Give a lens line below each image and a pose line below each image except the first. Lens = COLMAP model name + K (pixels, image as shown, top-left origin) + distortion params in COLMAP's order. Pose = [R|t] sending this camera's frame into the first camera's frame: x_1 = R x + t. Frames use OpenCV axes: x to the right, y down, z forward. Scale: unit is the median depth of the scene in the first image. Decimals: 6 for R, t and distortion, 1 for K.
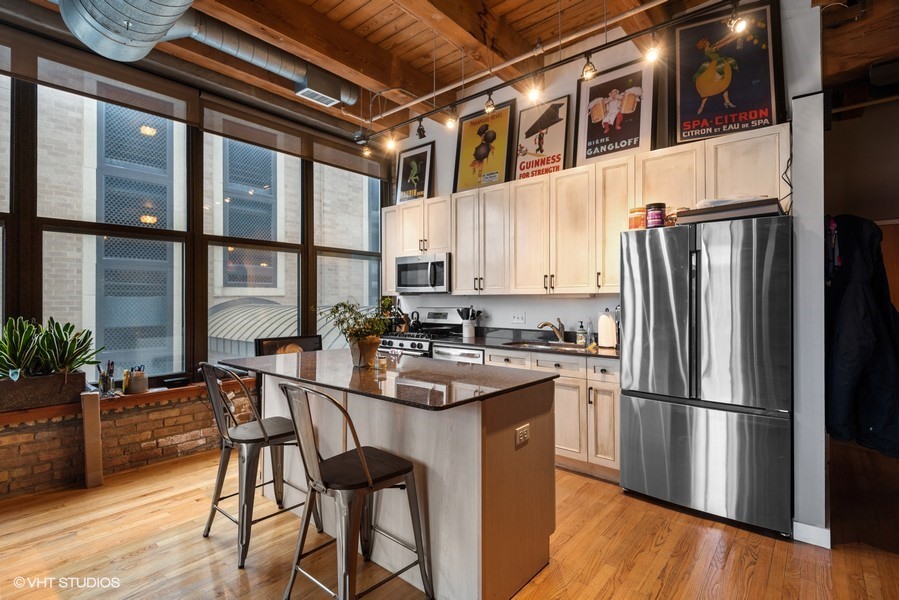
lens RADIAL K [[443.4, 0, 444.3], [0, 443.4, 300.5], [0, 0, 1]] dist [0.012127, -0.003336]
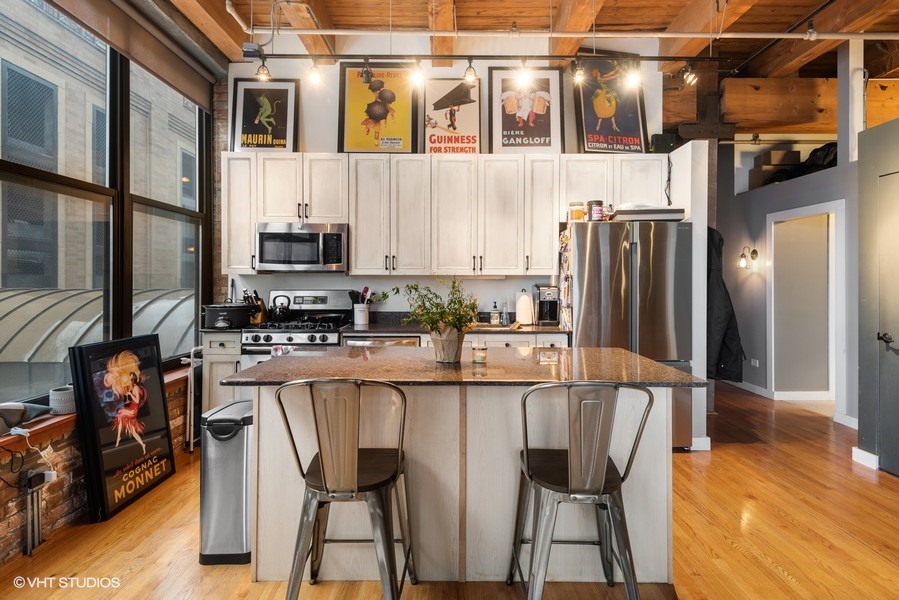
lens RADIAL K [[482.9, 0, 453.4], [0, 482.9, 286.3], [0, 0, 1]] dist [0.029826, -0.008623]
pose [[0.749935, -0.003329, 0.661503, -0.481902], [-0.004651, 0.999936, 0.010304, -0.001184], [-0.661495, -0.010804, 0.749872, 0.201148]]
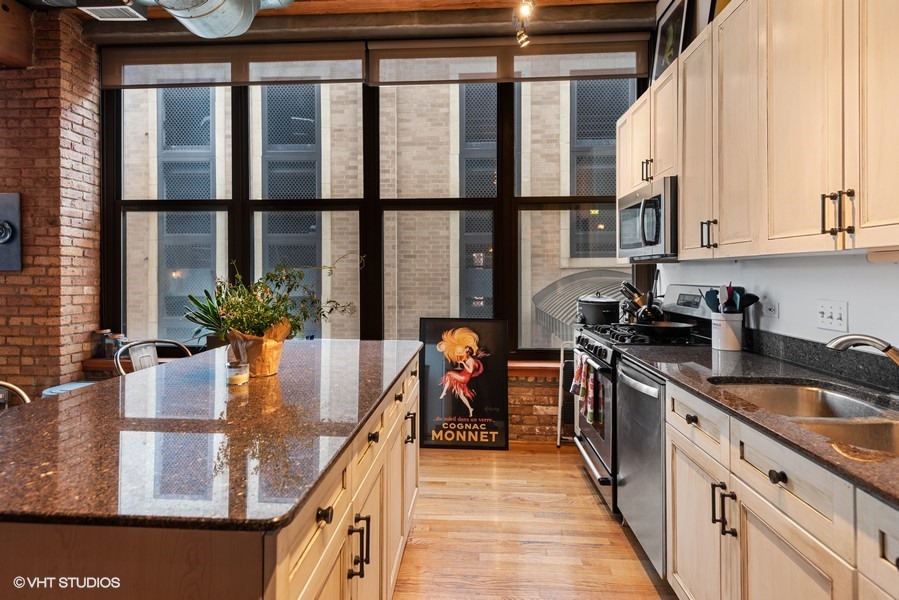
lens RADIAL K [[482.9, 0, 436.4], [0, 482.9, 275.0], [0, 0, 1]] dist [0.029826, -0.008623]
pose [[0.598737, 0.004153, -0.800935, 0.320656], [-0.001553, 0.999991, 0.004025, 0.002726], [0.800944, -0.001166, 0.598738, 0.489271]]
